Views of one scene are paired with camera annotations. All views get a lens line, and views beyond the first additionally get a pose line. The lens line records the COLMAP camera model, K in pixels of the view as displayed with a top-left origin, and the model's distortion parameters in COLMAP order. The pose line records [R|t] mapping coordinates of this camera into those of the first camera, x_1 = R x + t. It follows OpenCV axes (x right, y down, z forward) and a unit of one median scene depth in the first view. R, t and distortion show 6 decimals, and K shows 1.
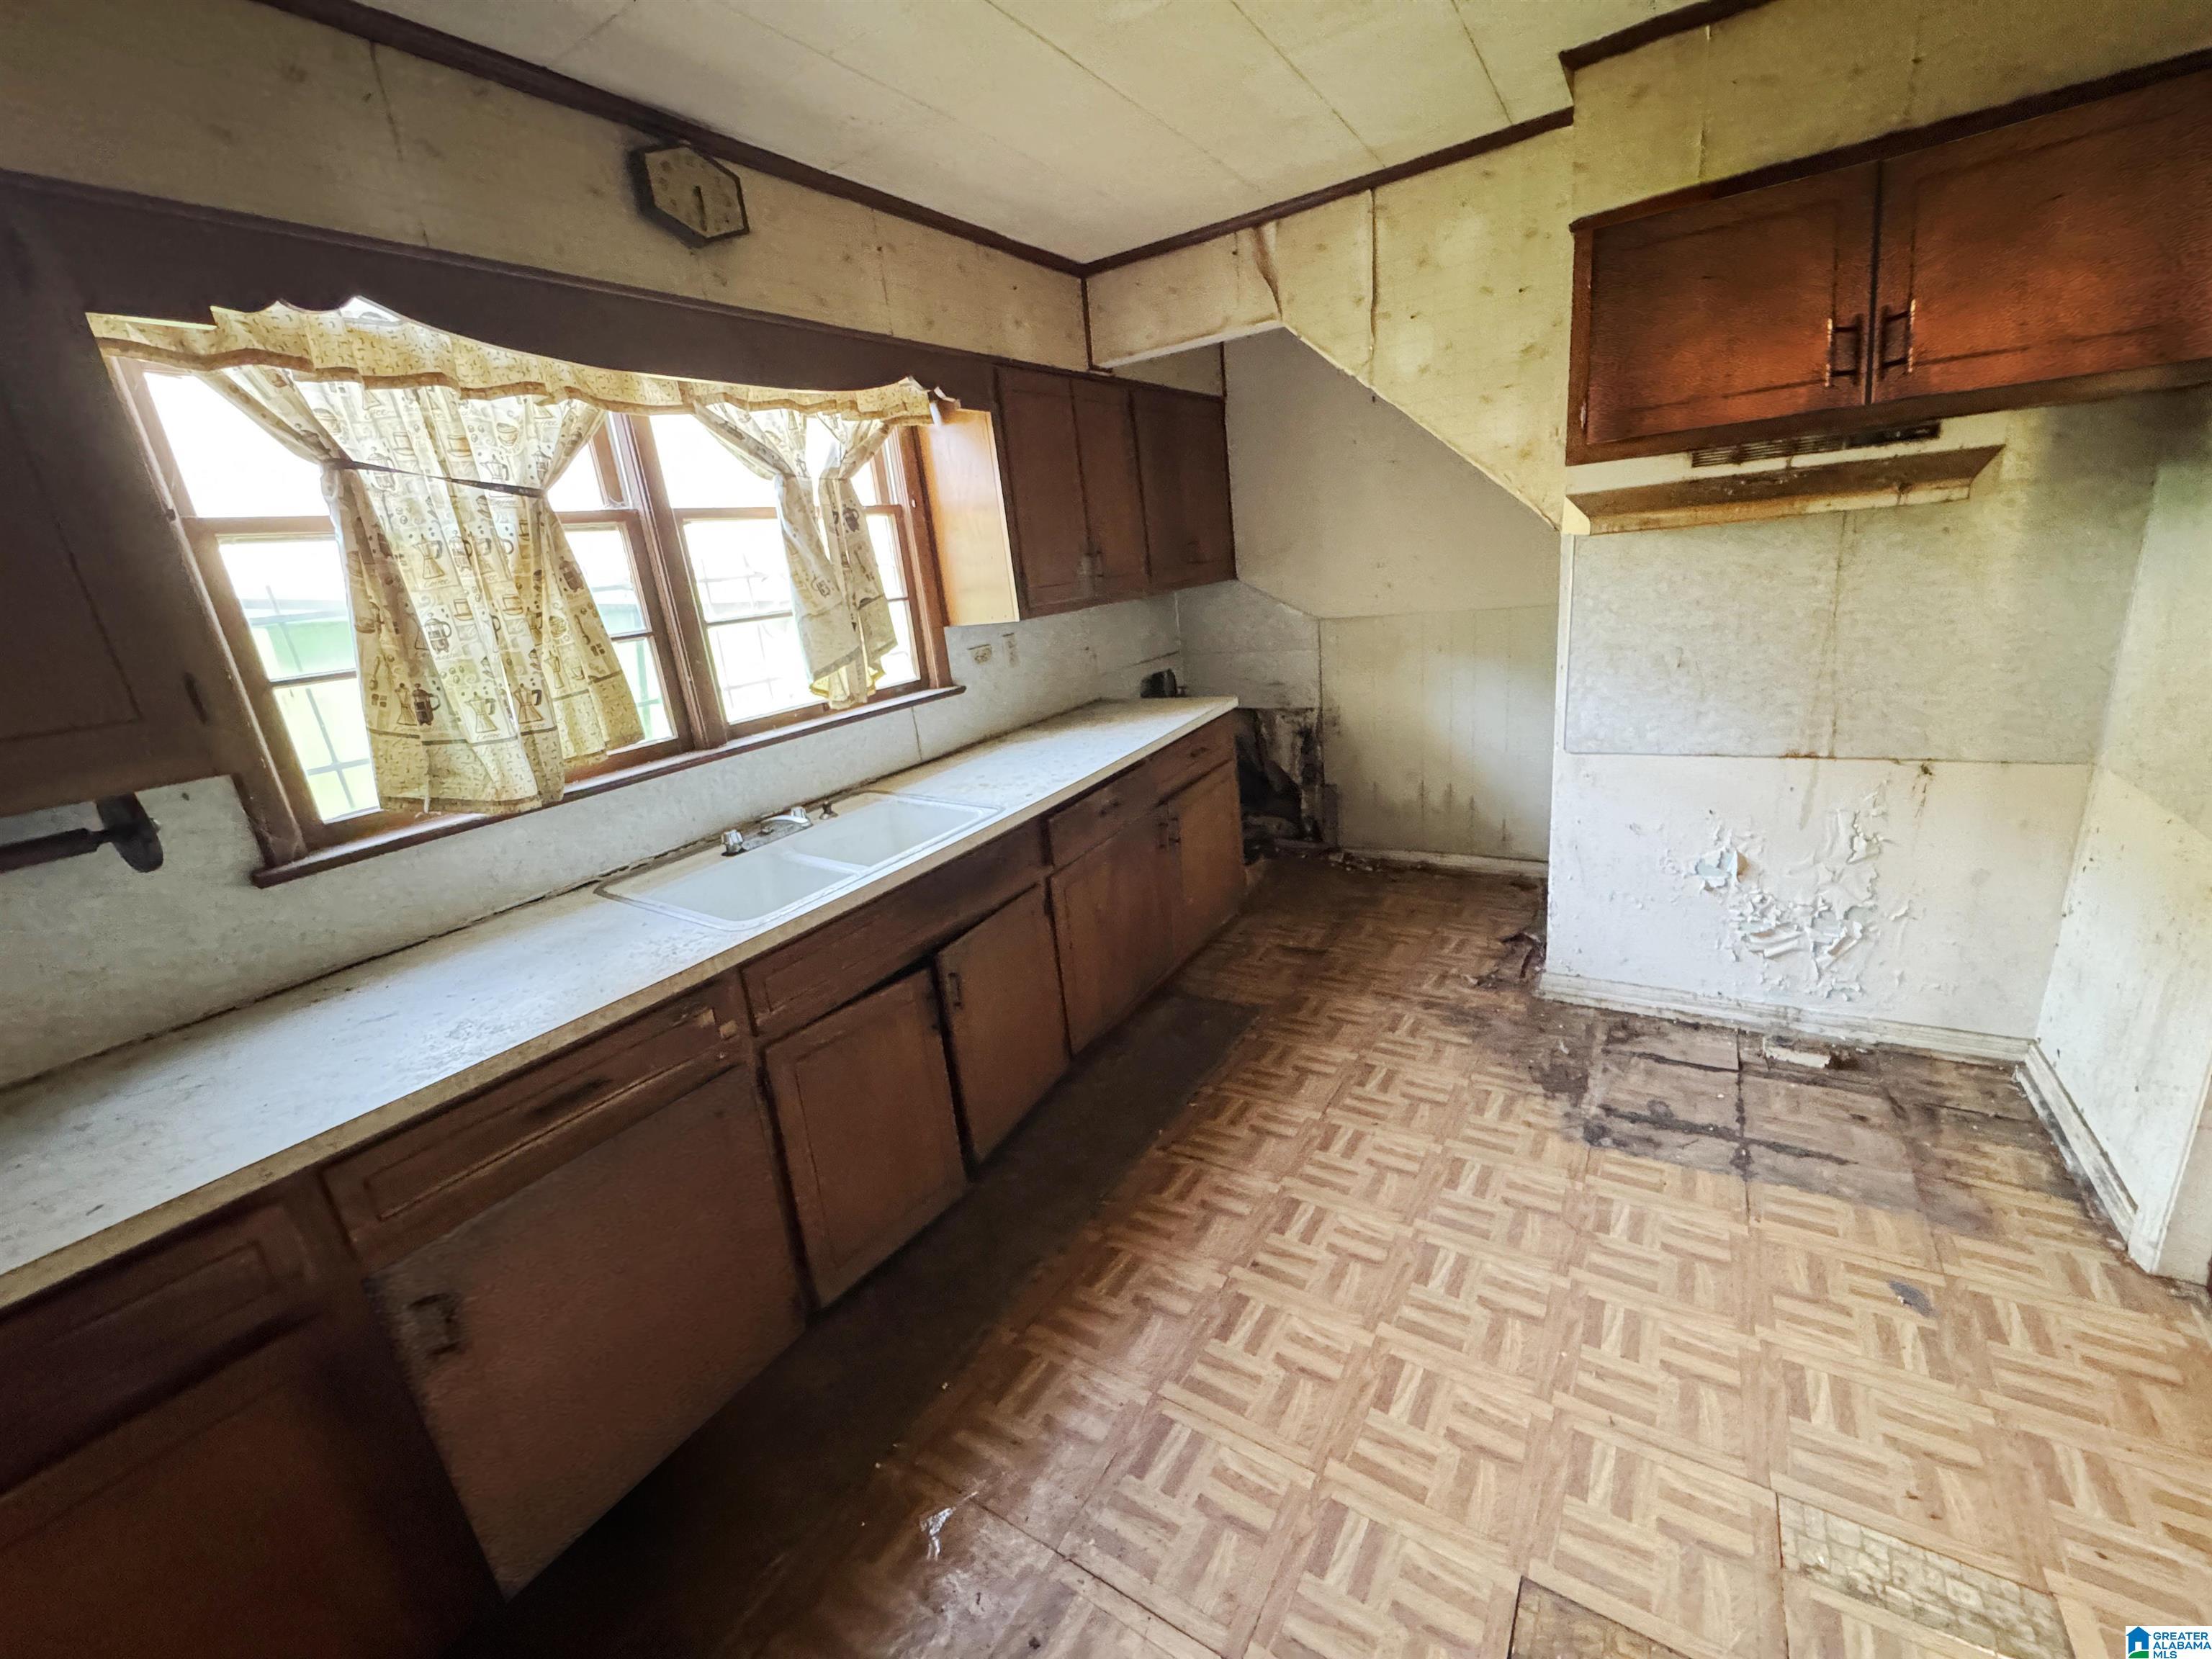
lens RADIAL K [[883.3, 0, 1107.6], [0, 883.3, 822.3], [0, 0, 1]] dist [0.001408, 0.000277]
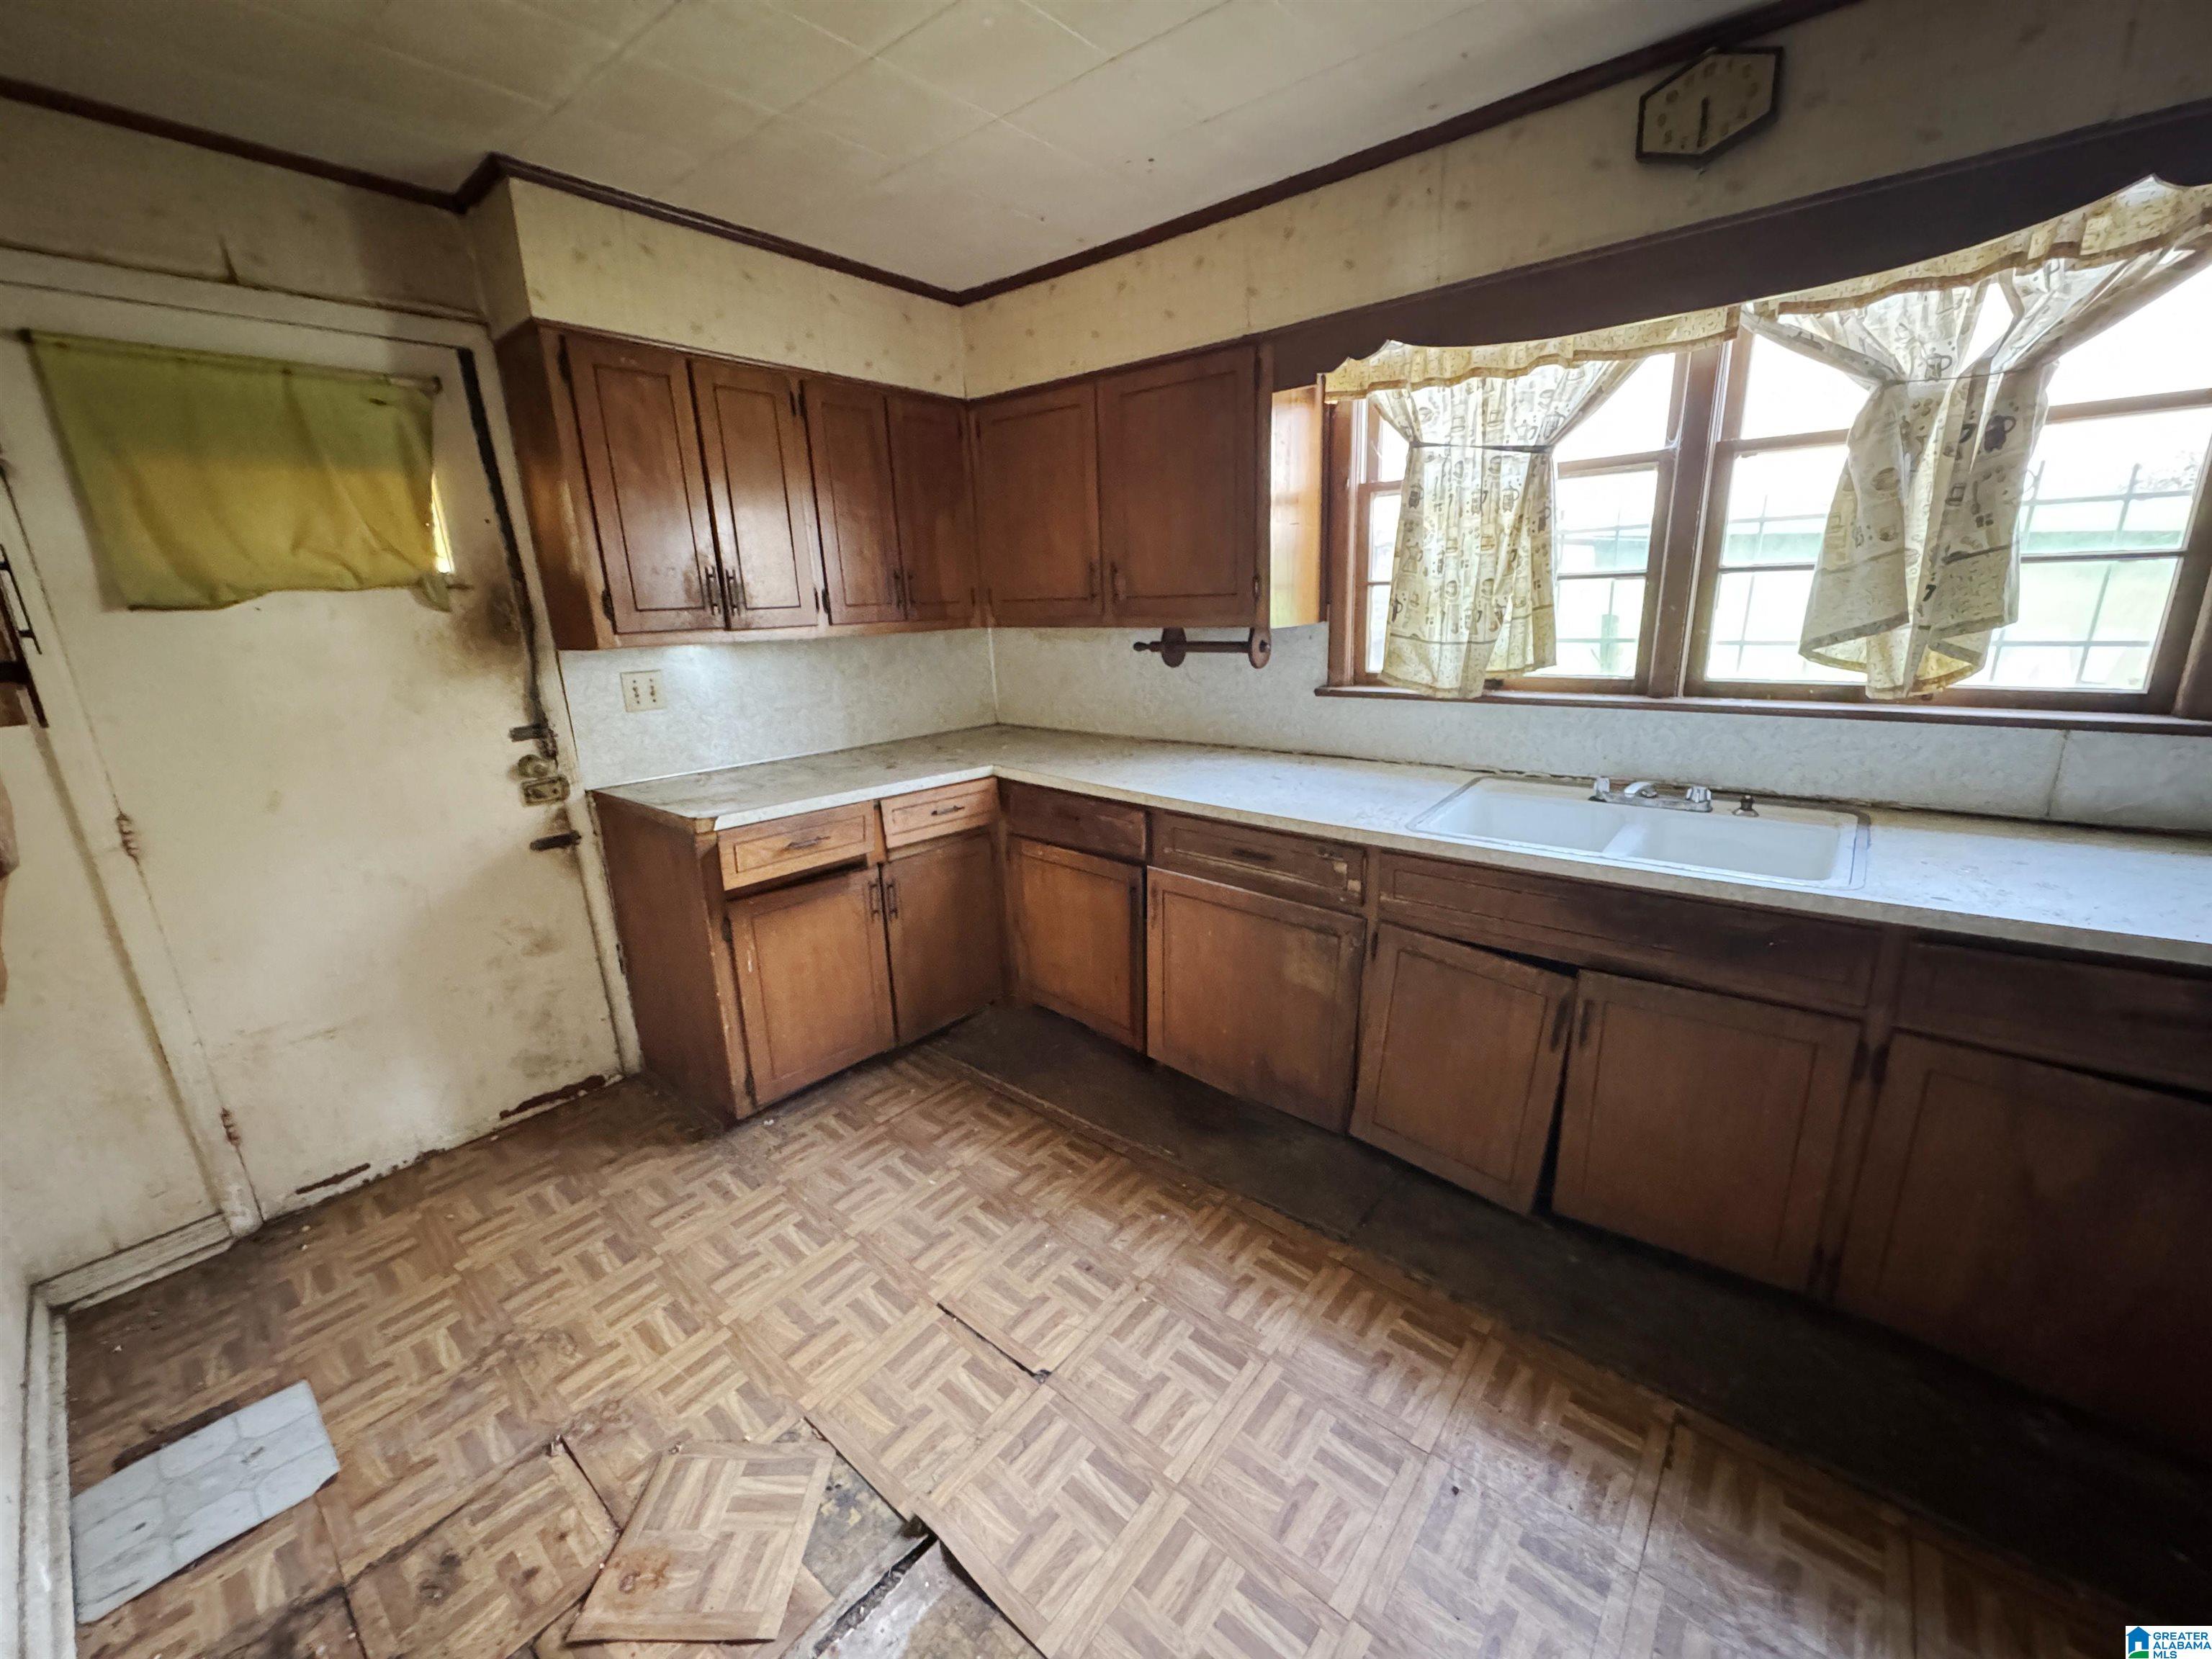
lens RADIAL K [[883.3, 0, 1107.6], [0, 883.3, 822.3], [0, 0, 1]] dist [0.001408, 0.000277]
pose [[-0.129150, 0.360328, -0.923842, 0.710946], [-0.232894, 0.894563, 0.381467, -0.236620], [0.963888, 0.264424, -0.031614, 0.596241]]
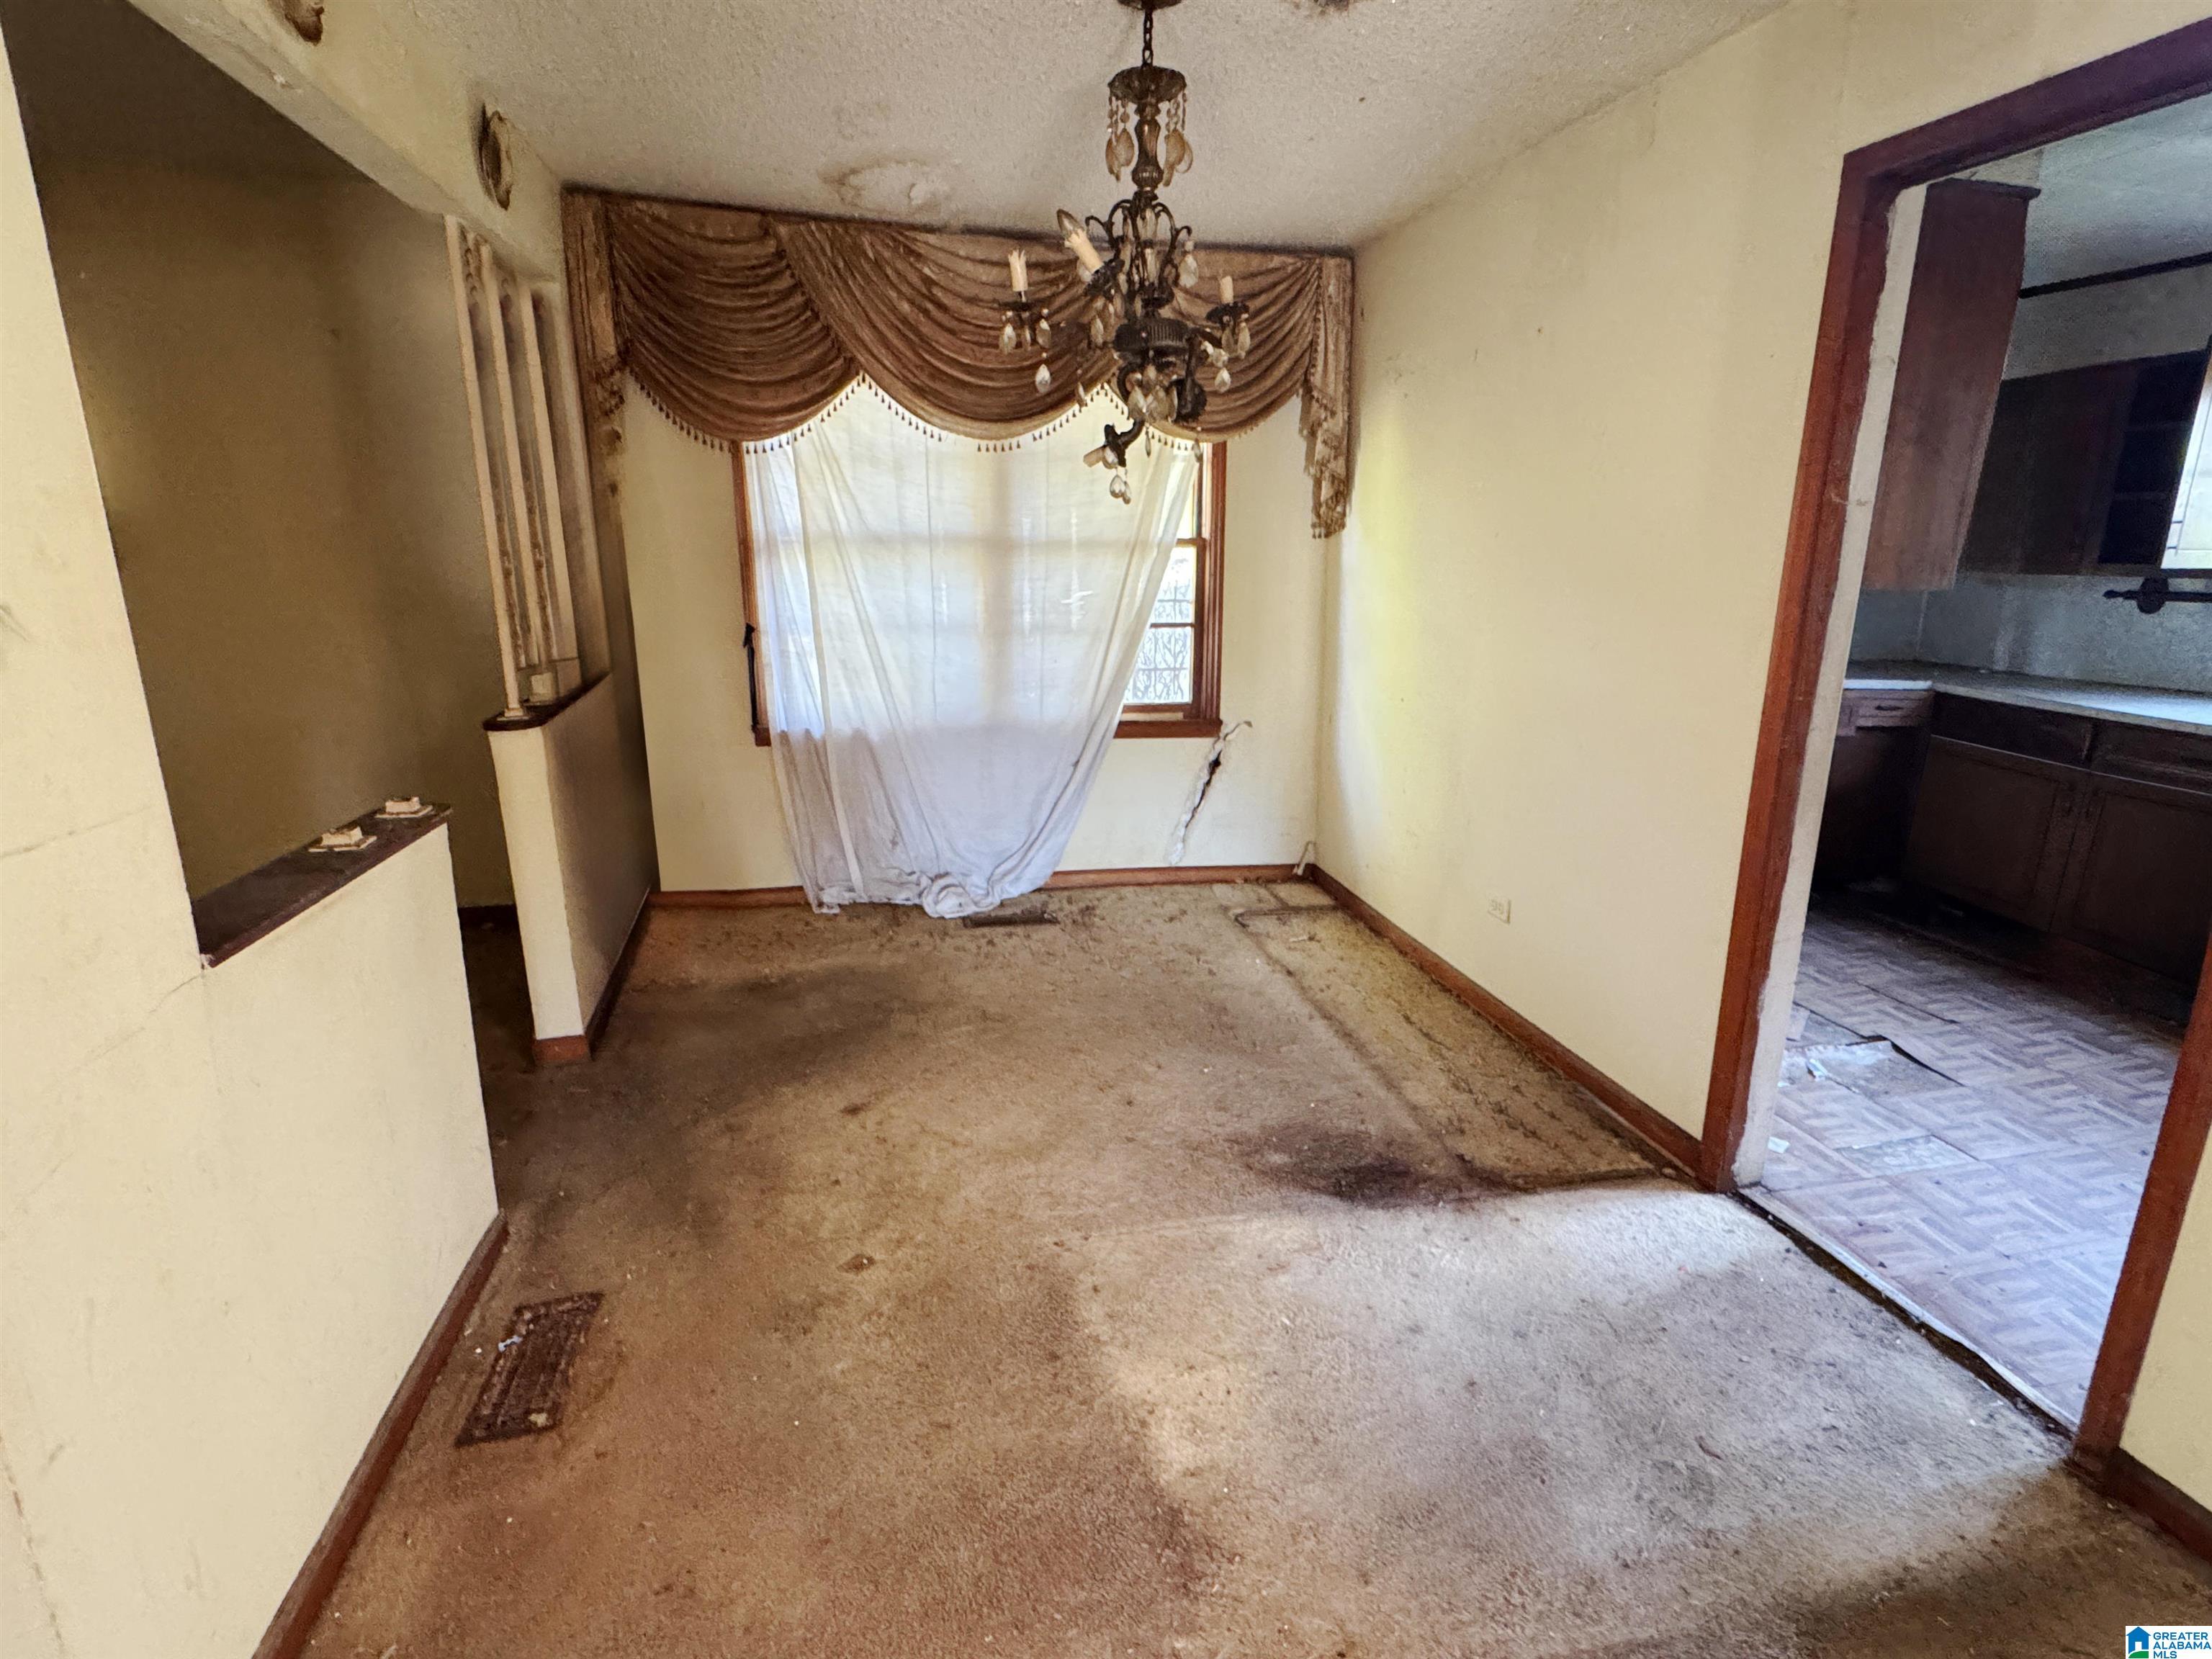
lens RADIAL K [[1107.5, 0, 1106.0], [0, 1107.5, 829.5], [0, 0, 1]] dist [0.001739, 0.000225]
pose [[-0.703840, 0.278150, -0.653637, 2.188788], [-0.131048, 0.853515, 0.504320, -0.387245], [0.698166, 0.440619, -0.564287, 0.571870]]
